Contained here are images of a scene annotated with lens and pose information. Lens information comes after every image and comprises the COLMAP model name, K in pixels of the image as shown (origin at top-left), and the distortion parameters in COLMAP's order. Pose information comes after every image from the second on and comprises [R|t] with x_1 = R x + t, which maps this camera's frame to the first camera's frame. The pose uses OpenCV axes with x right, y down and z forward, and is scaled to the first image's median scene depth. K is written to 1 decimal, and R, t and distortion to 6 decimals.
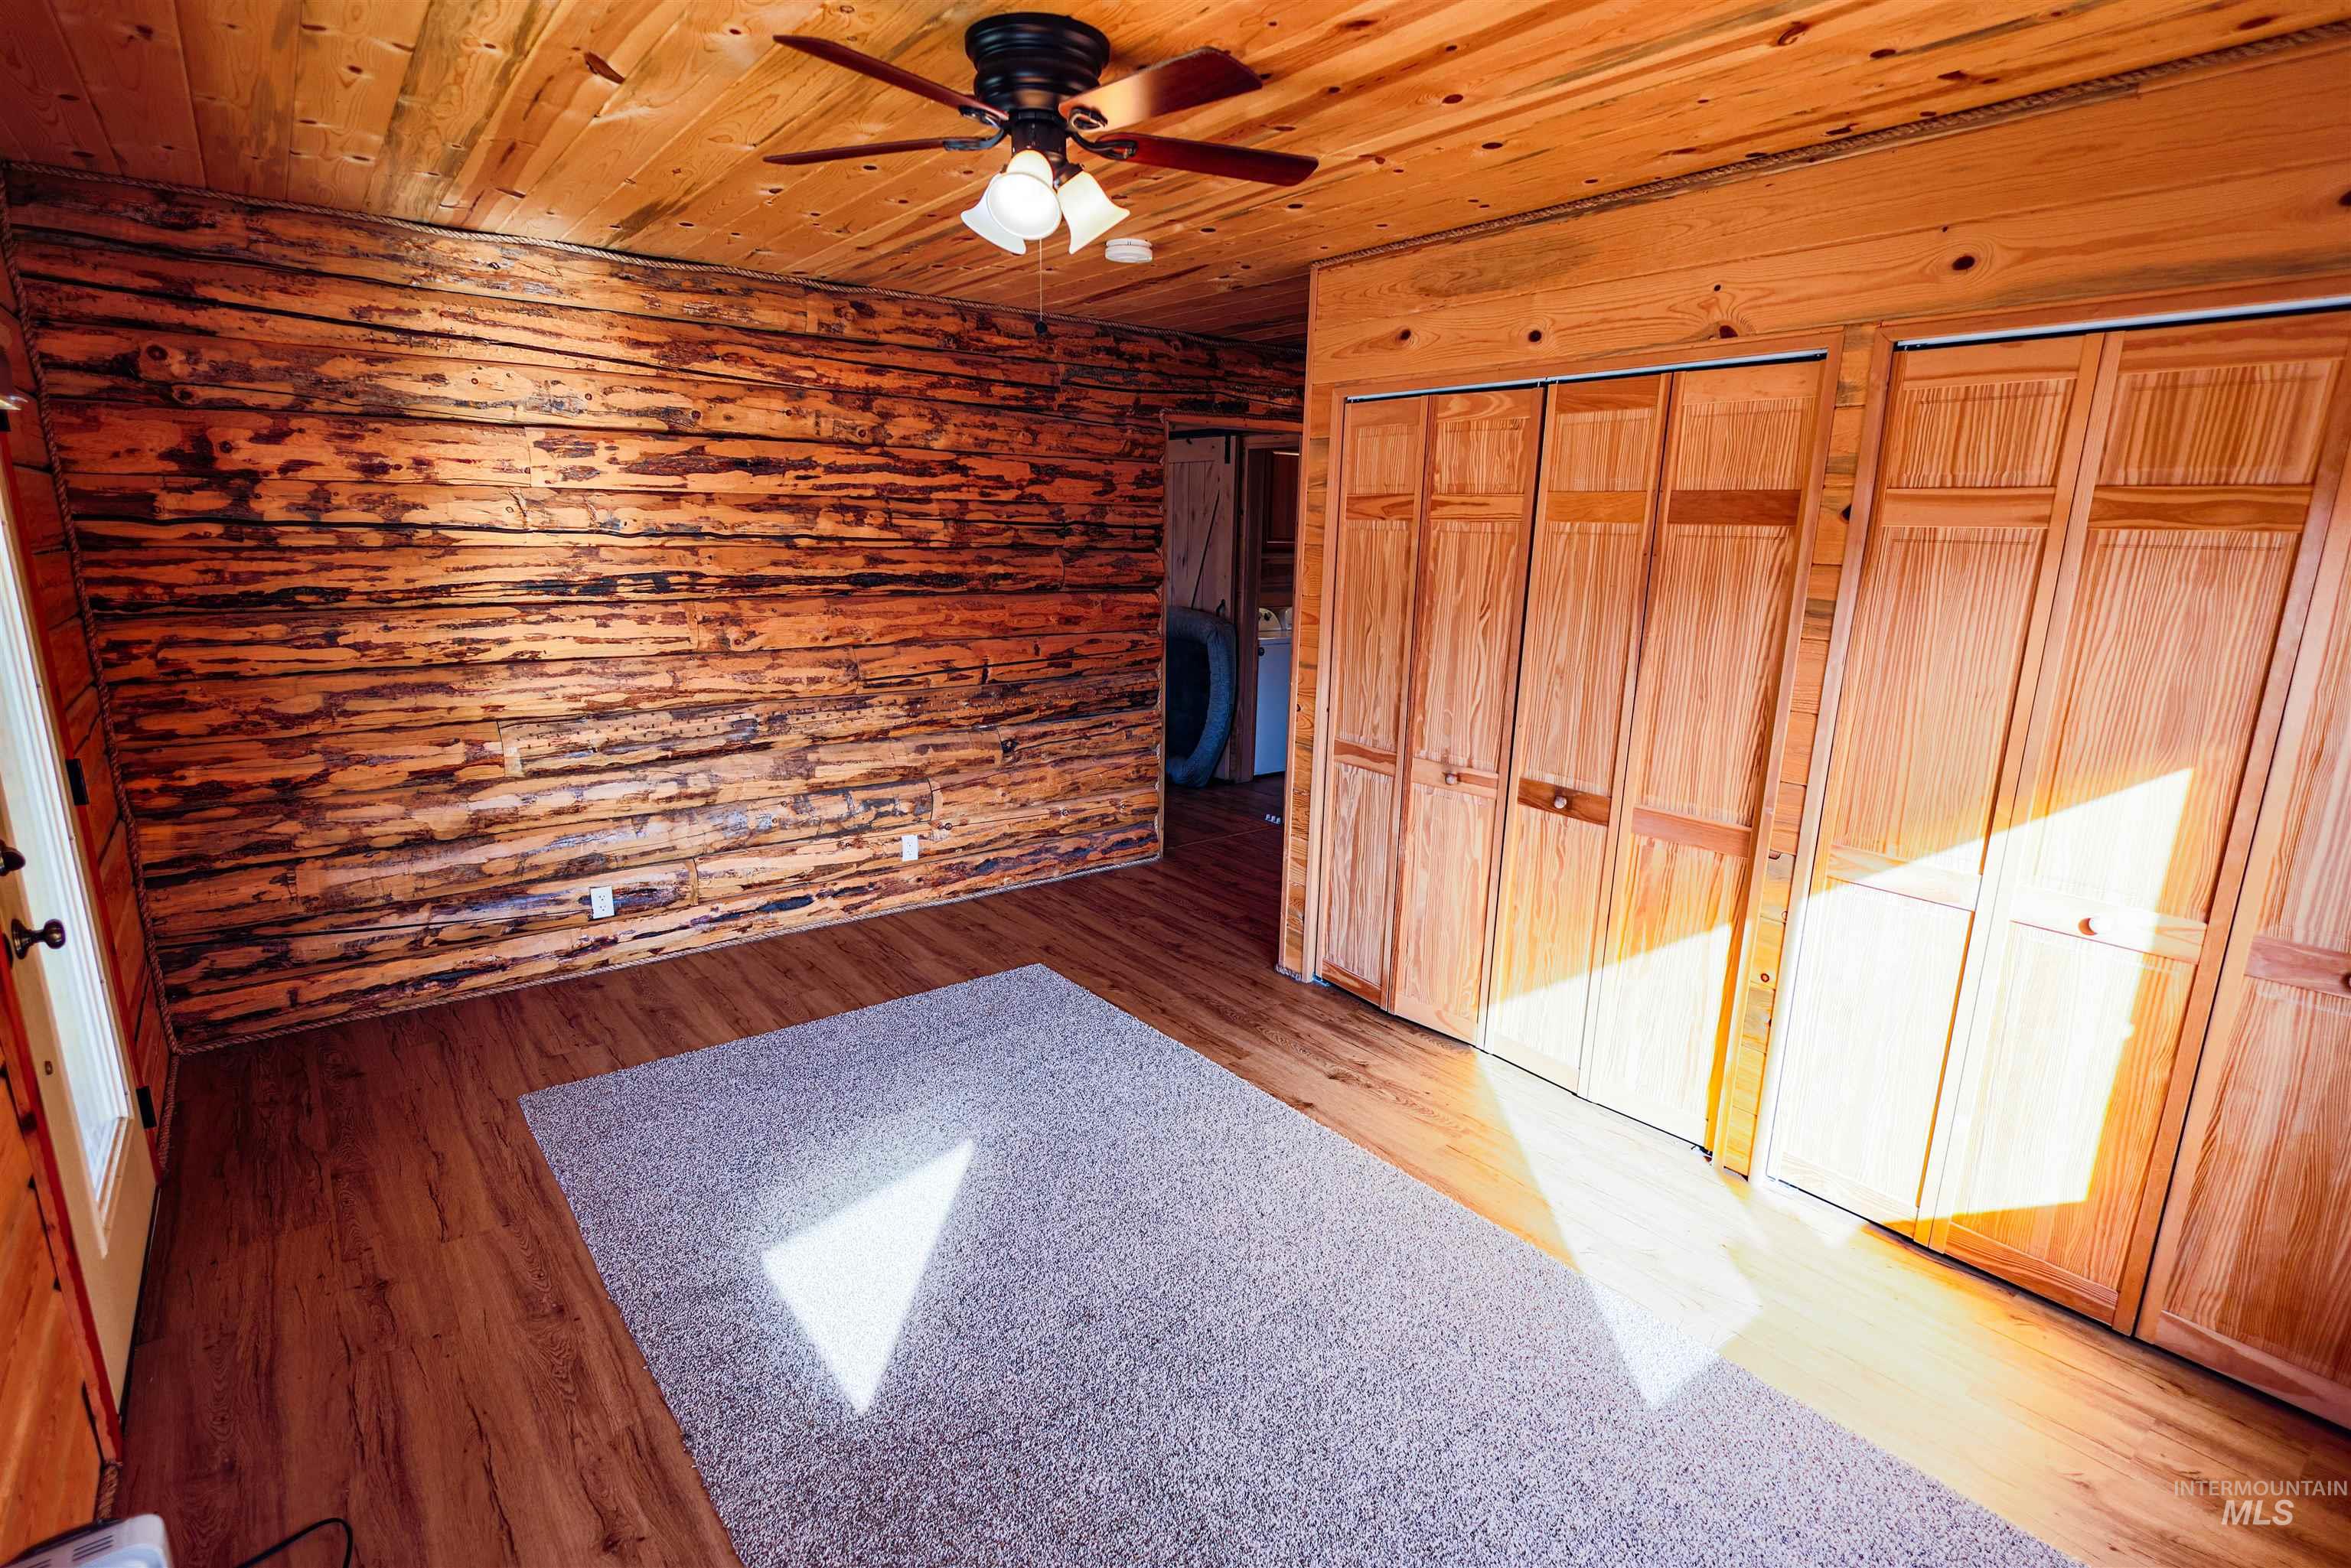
lens RADIAL K [[1128.6, 0, 1138.0], [0, 1128.6, 784.5], [0, 0, 1]] dist [-0.000274, 0.000172]
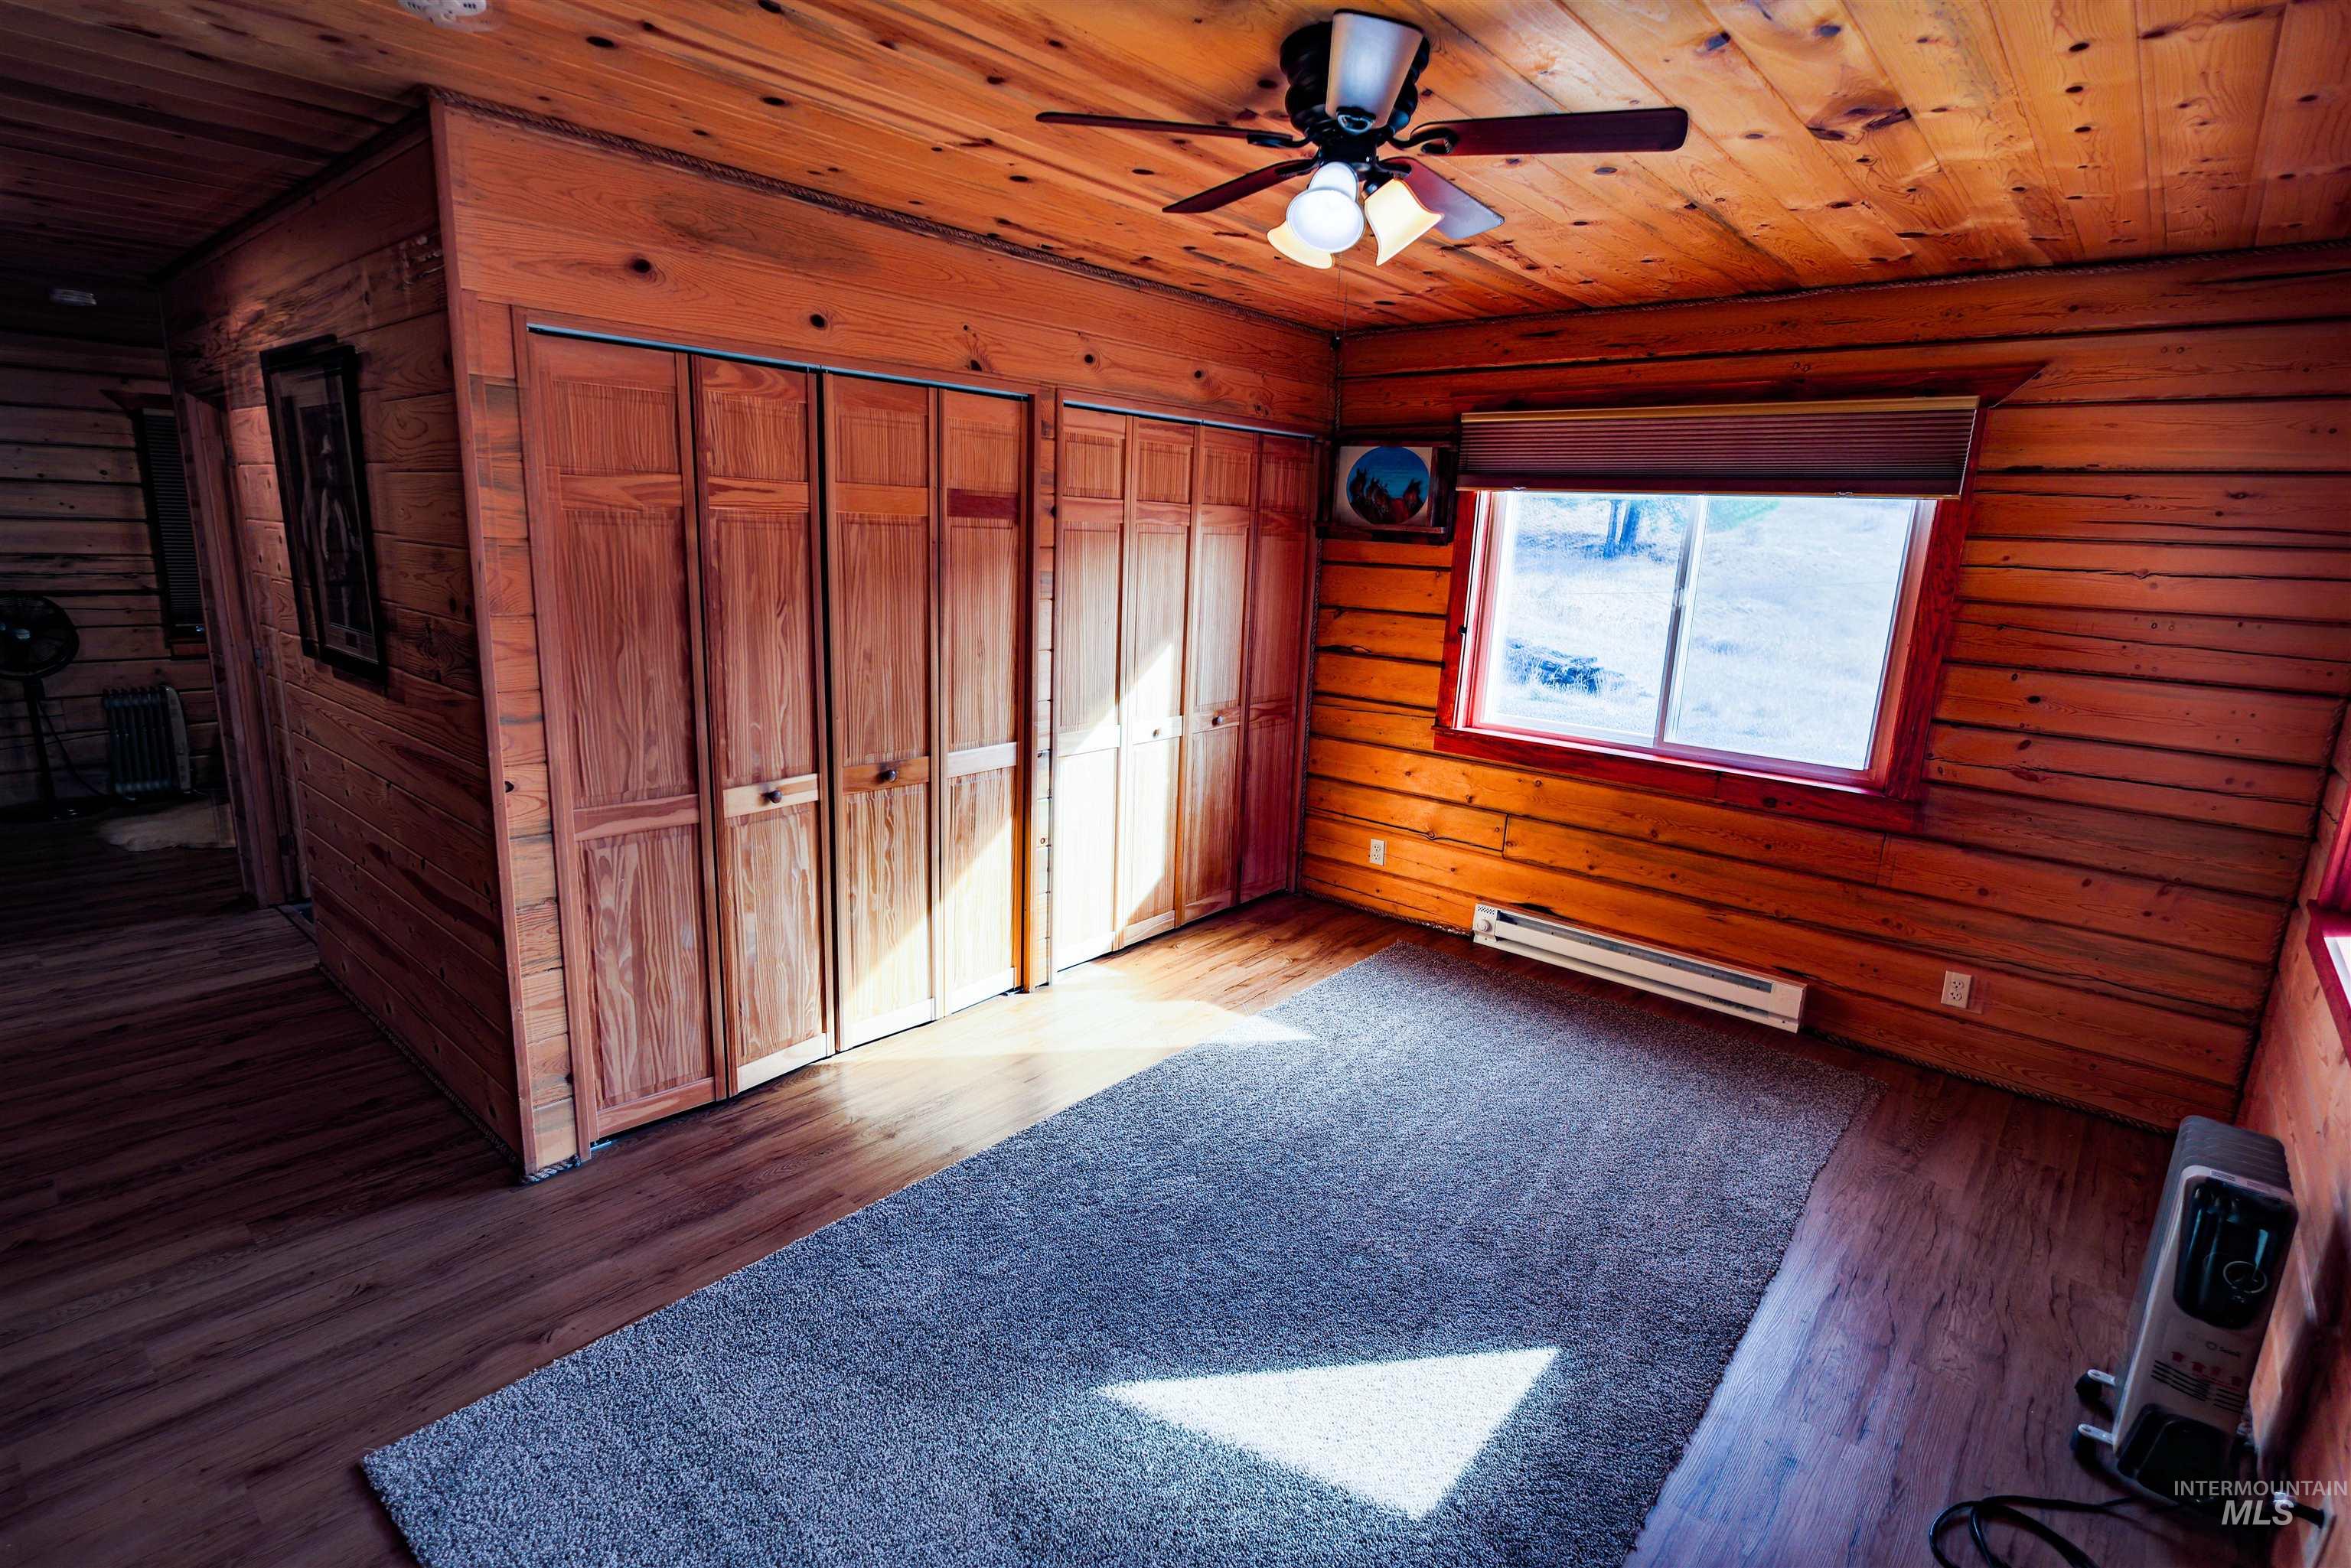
lens RADIAL K [[1142.8, 0, 1195.4], [0, 1142.8, 775.8], [0, 0, 1]] dist [-0.000821, 0.001202]
pose [[-0.215923, -0.231647, 0.948534, -0.756401], [0.186135, 0.943870, 0.272880, -0.239029], [-0.958505, 0.235476, -0.160686, 0.952015]]
